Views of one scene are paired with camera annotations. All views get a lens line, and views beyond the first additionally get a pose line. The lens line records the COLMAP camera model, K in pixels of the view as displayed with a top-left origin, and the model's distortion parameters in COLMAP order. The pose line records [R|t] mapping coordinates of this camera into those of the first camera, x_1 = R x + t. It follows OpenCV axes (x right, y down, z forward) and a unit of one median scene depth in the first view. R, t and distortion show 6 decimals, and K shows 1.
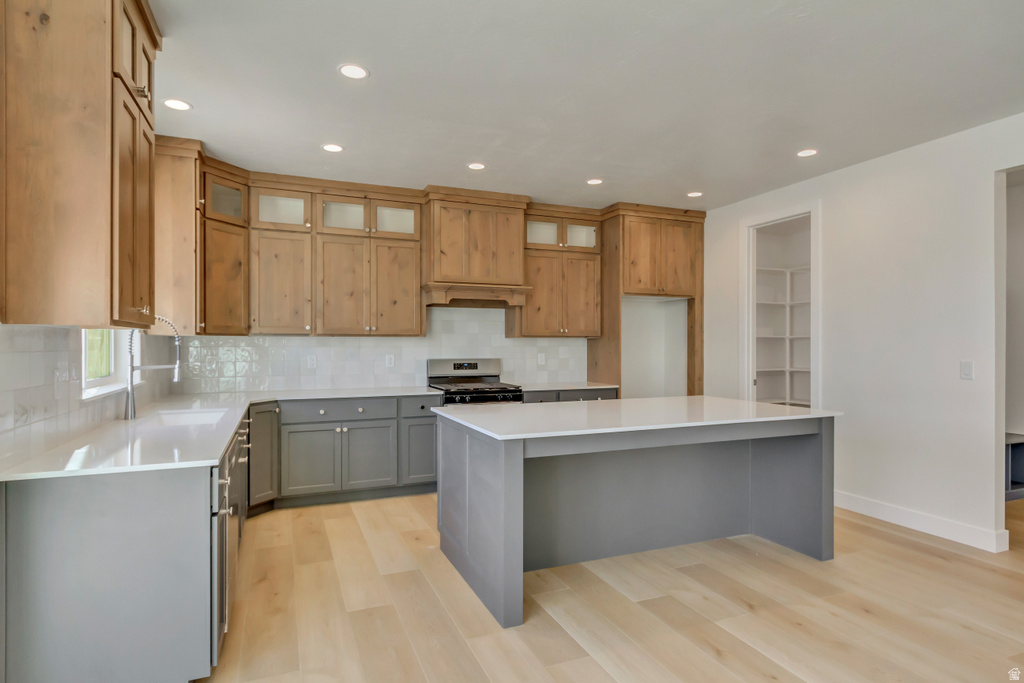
lens RADIAL K [[555.7, 0, 512.1], [0, 555.7, 344.0], [0, 0, 1]] dist [0.009971, 0.000355]
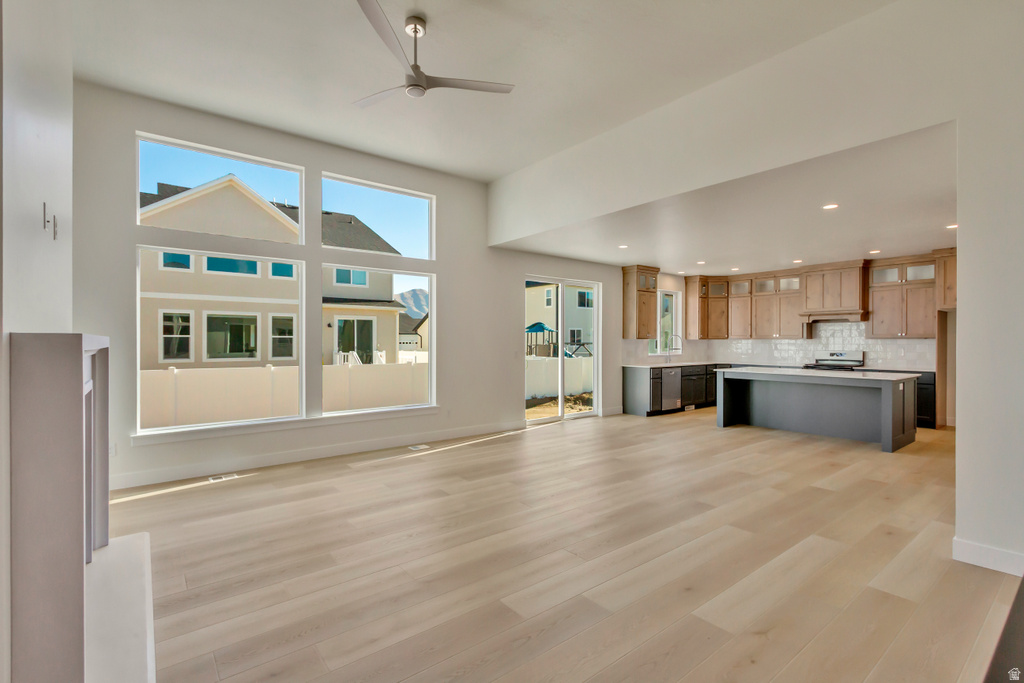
lens RADIAL K [[467.8, 0, 513.0], [0, 467.8, 344.2], [0, 0, 1]] dist [0.010260, -0.000031]
pose [[0.264545, 0.006644, -0.964350, 1.246511], [-0.000441, 0.999977, 0.006768, -0.005708], [0.964373, -0.001365, 0.264542, -0.494857]]
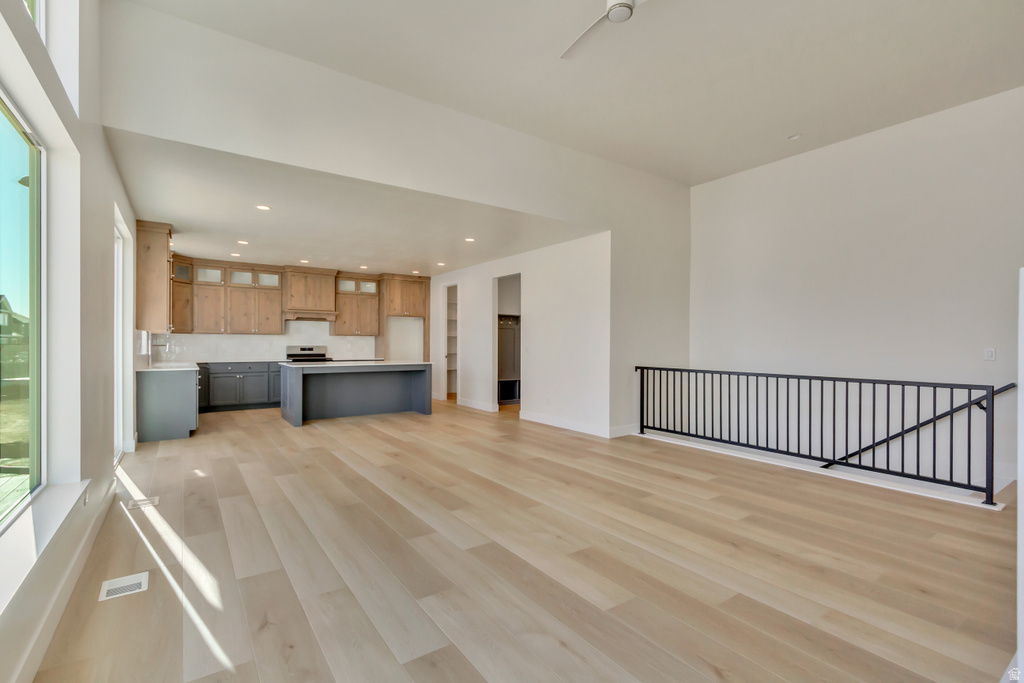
lens RADIAL K [[467.8, 0, 513.0], [0, 467.8, 344.2], [0, 0, 1]] dist [0.010260, -0.000031]
pose [[0.976476, 0.003514, 0.215600, 0.319582], [-0.003983, 0.999991, 0.001740, 0.016134], [-0.215591, -0.002558, 0.976480, -0.960790]]
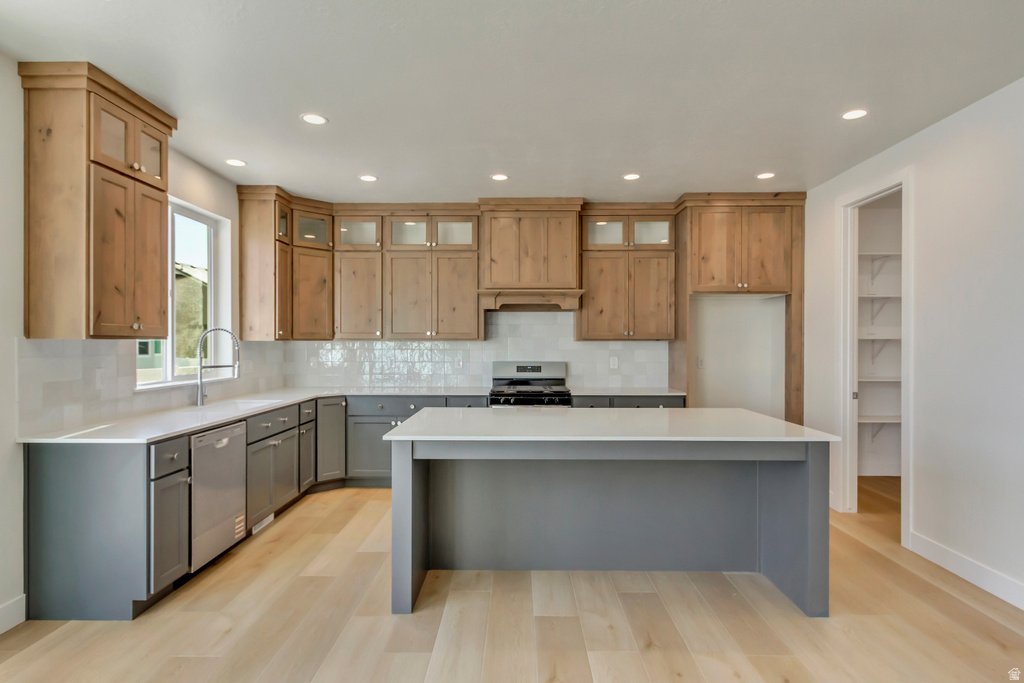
lens RADIAL K [[555.7, 0, 512.1], [0, 555.7, 344.0], [0, 0, 1]] dist [0.009971, 0.000355]
pose [[0.916915, 0.001346, -0.399081, 0.327204], [-0.000343, 0.999997, 0.002585, -0.009652], [0.399083, -0.002234, 0.916912, 0.049906]]
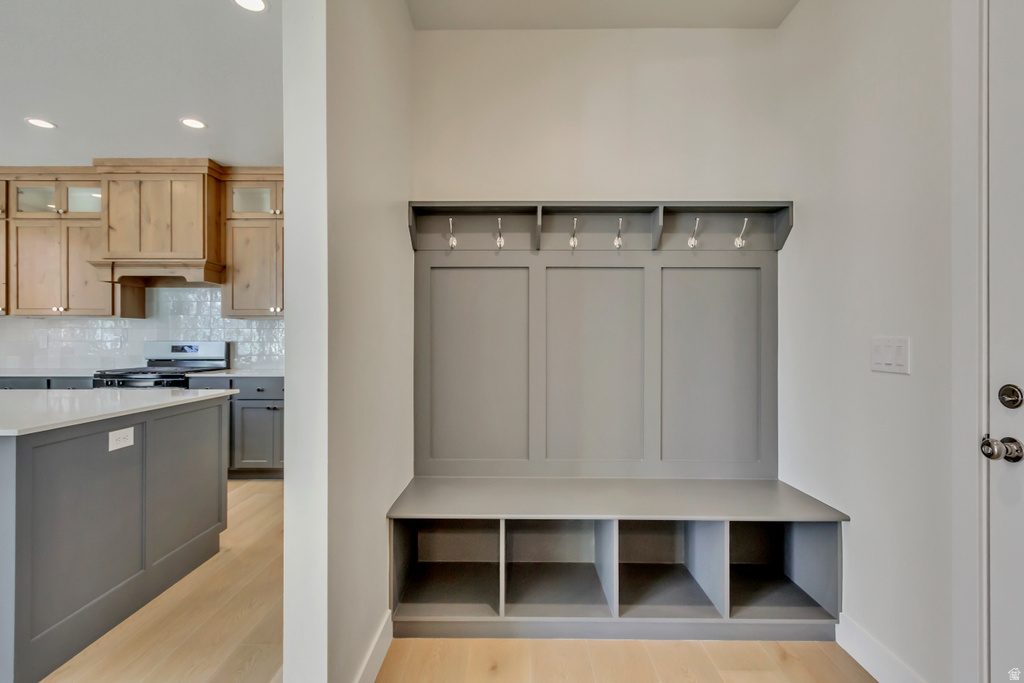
lens RADIAL K [[478.4, 0, 513.8], [0, 478.4, 337.8], [0, 0, 1]] dist [0.003357, -0.000065]
pose [[0.919746, 0.001618, -0.392510, 0.829658], [-0.001984, 0.999998, -0.000529, 0.022433], [0.392508, 0.001265, 0.919748, 0.513767]]
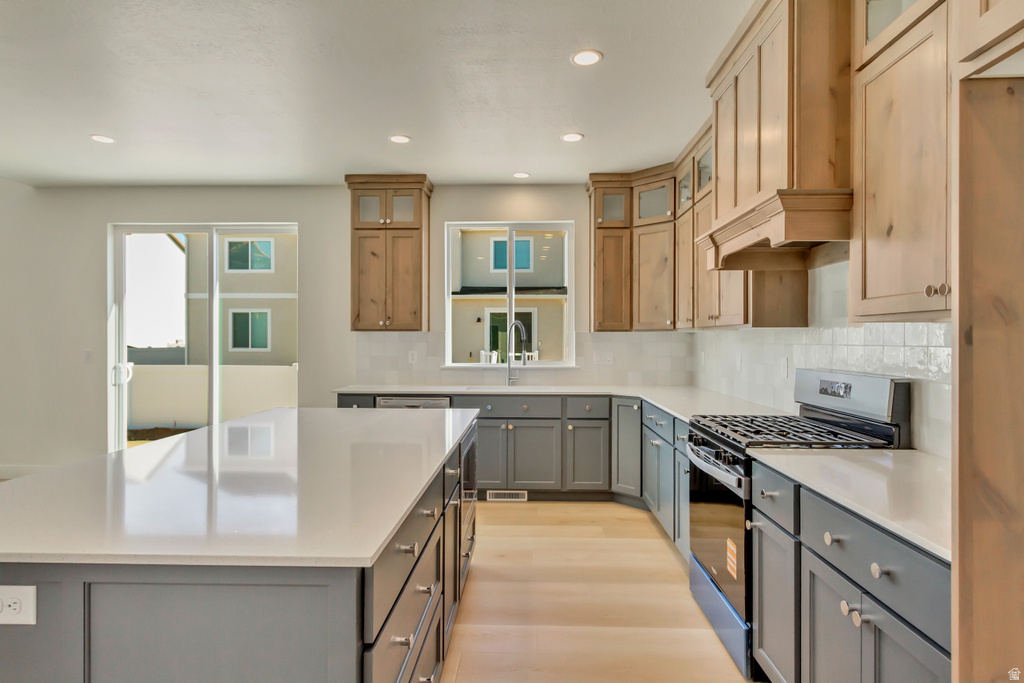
lens RADIAL K [[555.7, 0, 512.1], [0, 555.7, 344.0], [0, 0, 1]] dist [0.009971, 0.000355]
pose [[-0.421266, 0.007353, -0.906907, 0.479007], [-0.001857, 0.999958, 0.008970, -0.000654], [0.906935, 0.005463, -0.421234, 1.048152]]
